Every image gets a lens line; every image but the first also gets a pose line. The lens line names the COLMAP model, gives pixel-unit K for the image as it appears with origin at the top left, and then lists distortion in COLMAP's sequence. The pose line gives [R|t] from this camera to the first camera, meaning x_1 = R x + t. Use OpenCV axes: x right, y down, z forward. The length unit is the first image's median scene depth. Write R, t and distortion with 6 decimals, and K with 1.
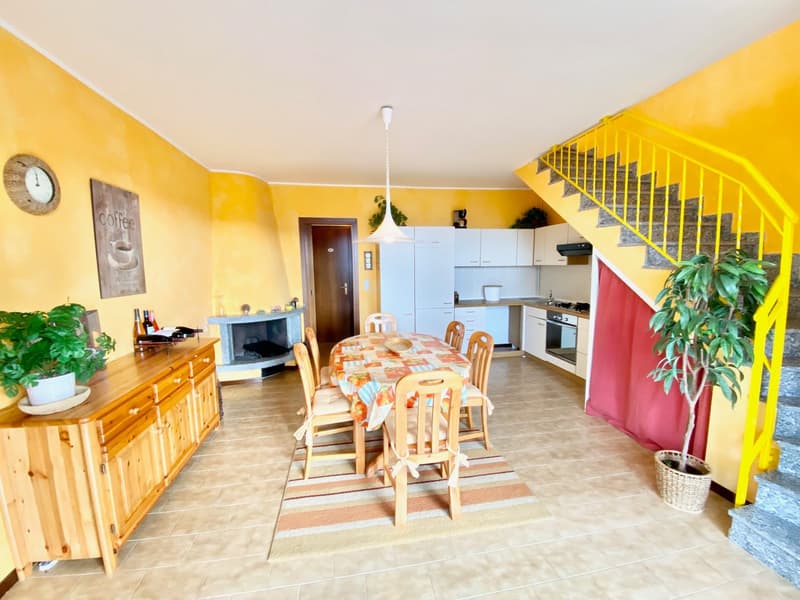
lens RADIAL K [[321.4, 0, 398.1], [0, 321.4, 301.2], [0, 0, 1]] dist [0.032676, -0.027169]
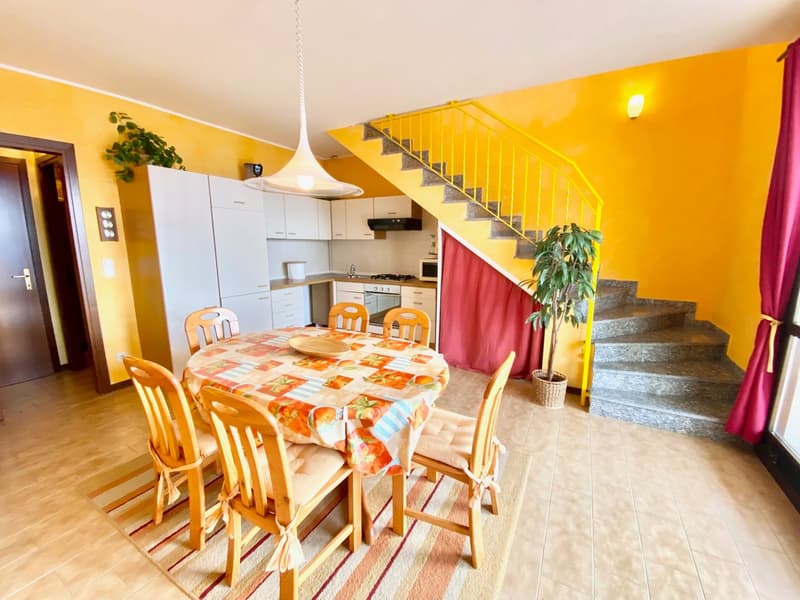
lens RADIAL K [[321.4, 0, 398.1], [0, 321.4, 301.2], [0, 0, 1]] dist [0.032676, -0.027169]
pose [[0.623980, -0.128544, 0.770796, -0.364503], [0.081607, 0.991703, 0.099321, -0.011812], [-0.777168, 0.000928, 0.629293, 0.384771]]
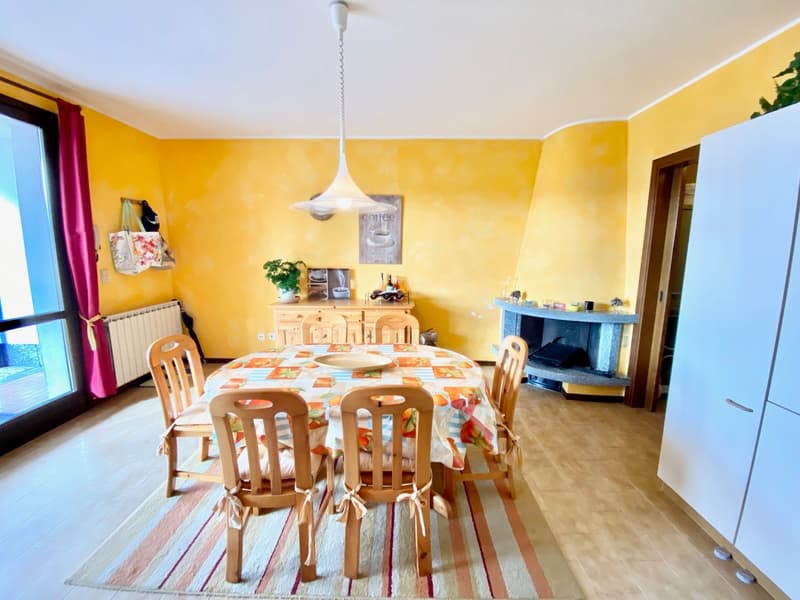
lens RADIAL K [[321.4, 0, 398.1], [0, 321.4, 301.2], [0, 0, 1]] dist [0.032676, -0.027169]
pose [[-0.176414, 0.163650, -0.970617, 0.554711], [-0.116331, 0.975705, 0.185652, -0.110771], [0.977418, 0.145664, -0.153090, 1.049871]]
